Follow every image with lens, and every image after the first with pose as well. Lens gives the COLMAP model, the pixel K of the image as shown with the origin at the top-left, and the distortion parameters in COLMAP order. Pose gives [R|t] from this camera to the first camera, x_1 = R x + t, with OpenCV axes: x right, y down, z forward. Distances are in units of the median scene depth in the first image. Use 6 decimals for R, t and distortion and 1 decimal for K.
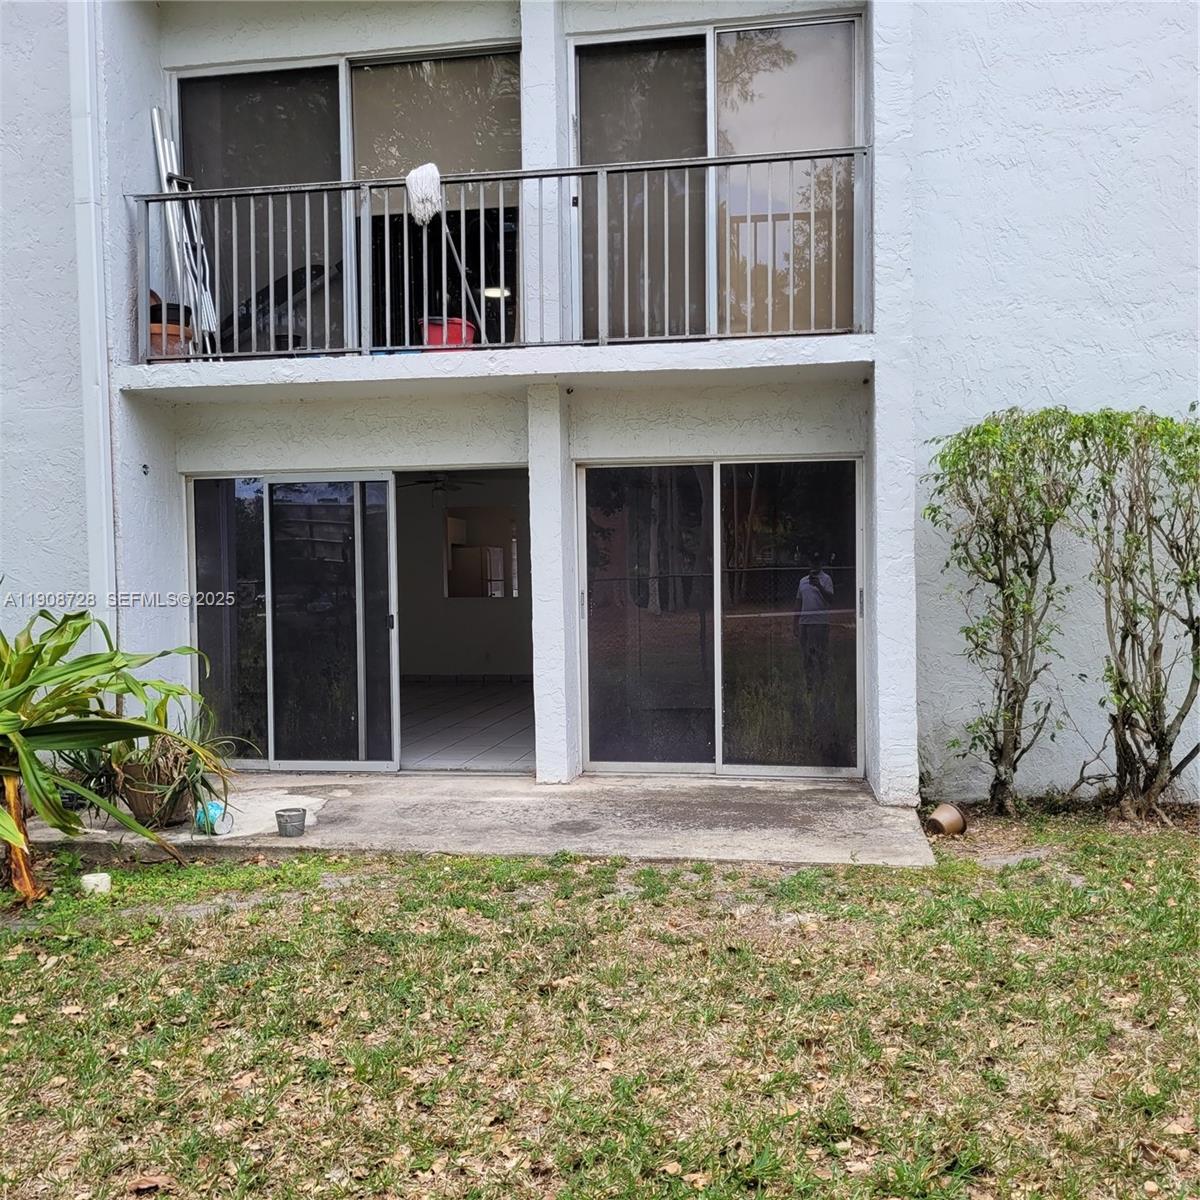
lens RADIAL K [[1207.4, 0, 597.1], [0, 1207.4, 617.2], [0, 0, 1]] dist [0.044739, -0.038362]
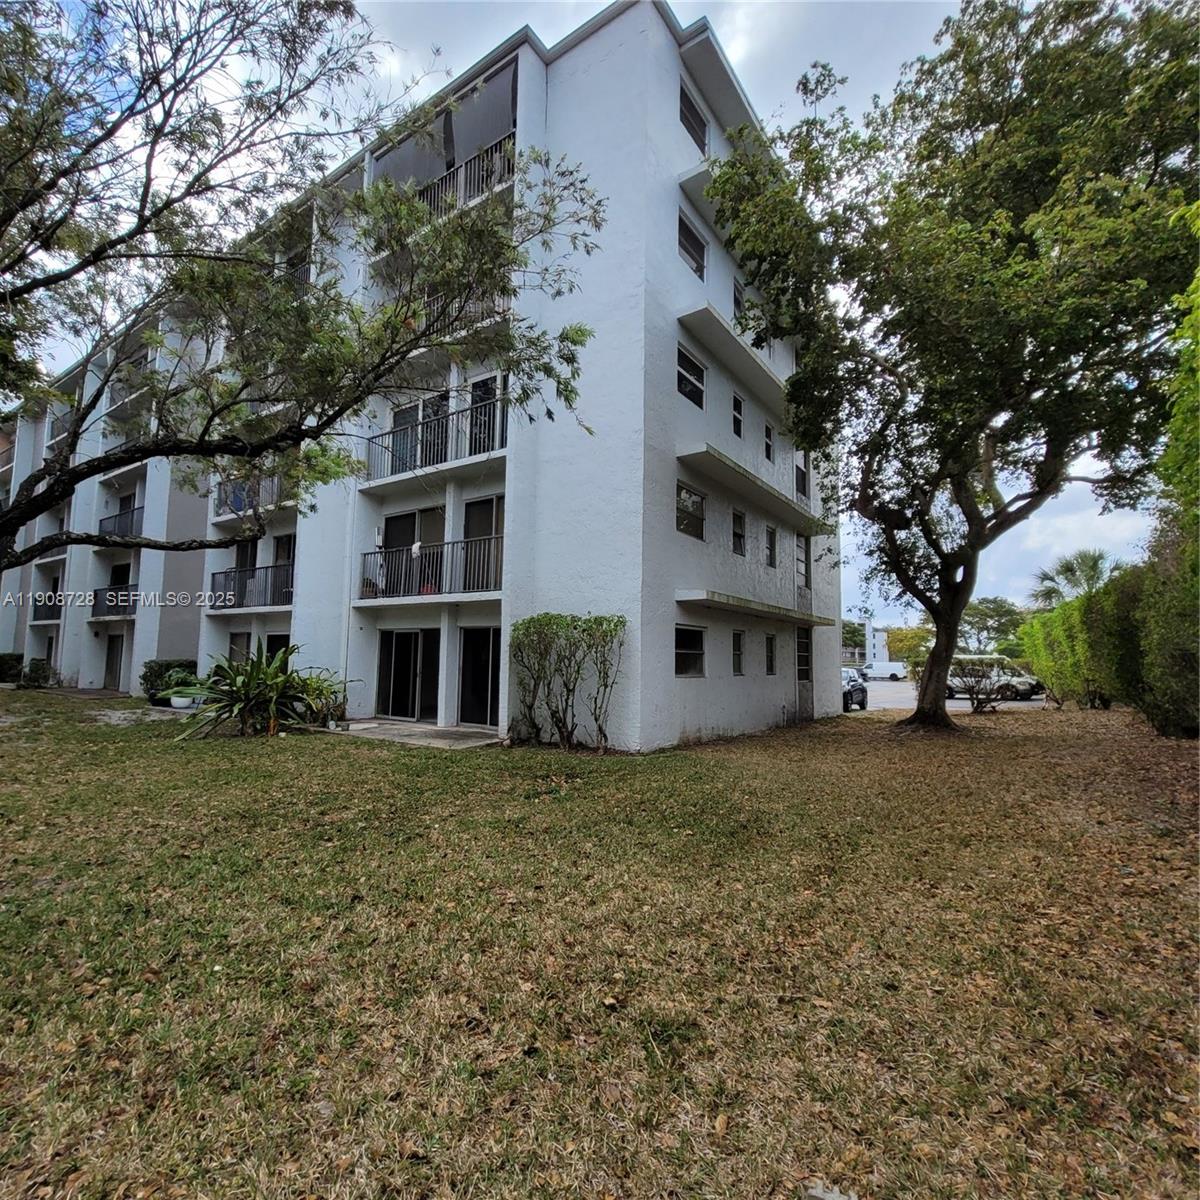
lens RADIAL K [[622.5, 0, 595.5], [0, 622.5, 613.0], [0, 0, 1]] dist [0.014589, -0.001156]
pose [[0.902388, -0.005693, -0.430886, 1.774620], [-0.039784, 0.994542, -0.096457, -0.029004], [0.429084, 0.104184, 0.897236, -0.610329]]
